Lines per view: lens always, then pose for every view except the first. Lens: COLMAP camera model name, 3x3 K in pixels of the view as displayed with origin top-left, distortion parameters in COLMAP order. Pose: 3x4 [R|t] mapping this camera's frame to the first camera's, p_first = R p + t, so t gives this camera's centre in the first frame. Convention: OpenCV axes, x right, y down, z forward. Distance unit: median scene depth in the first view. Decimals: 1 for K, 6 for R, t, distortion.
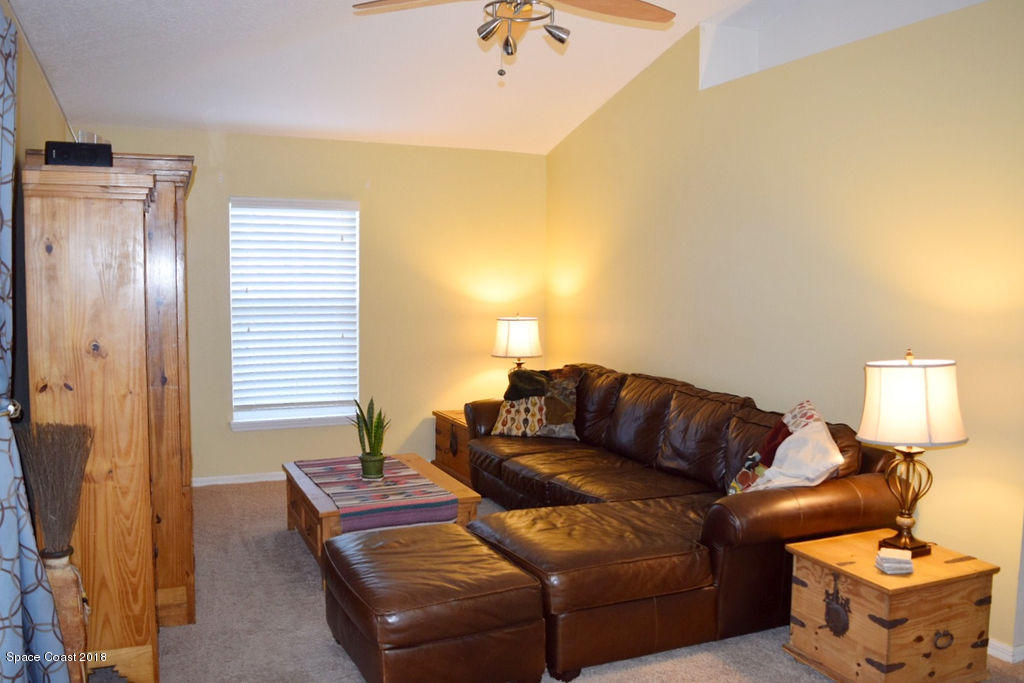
lens RADIAL K [[848.0, 0, 512.0], [0, 848.0, 341.5], [0, 0, 1]] dist [-0.095527, 0.017660]
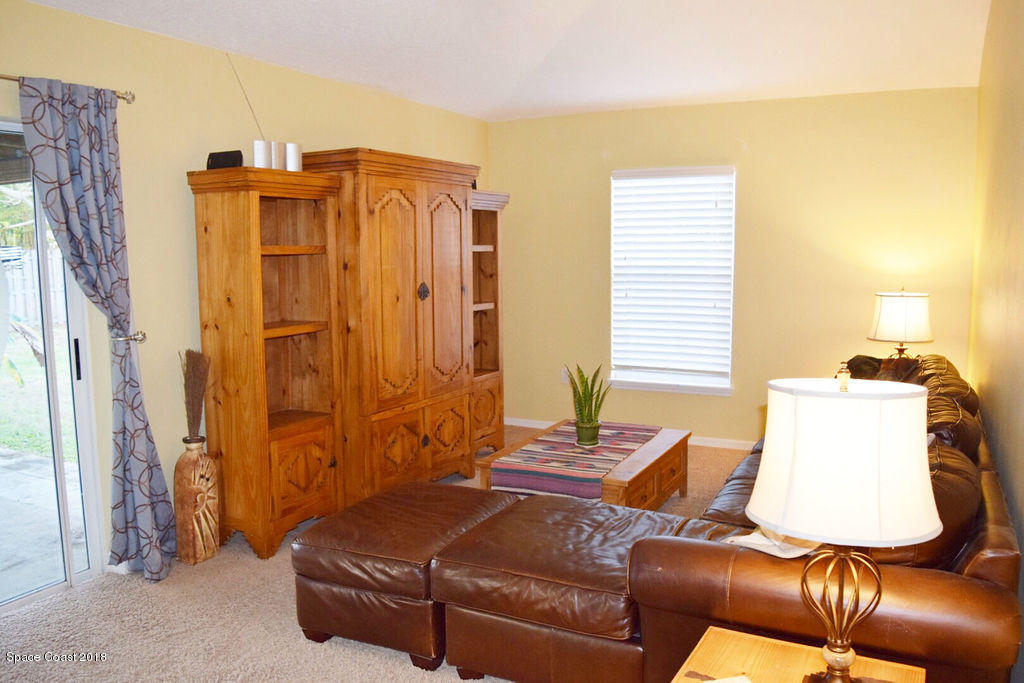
lens RADIAL K [[798.4, 0, 512.0], [0, 798.4, 341.5], [0, 0, 1]] dist [-0.090411, 0.007403]
pose [[0.627300, 0.079497, -0.774709, 0.545131], [-0.045588, 0.996819, 0.065376, -0.020551], [0.777442, -0.005693, 0.628929, 0.358041]]
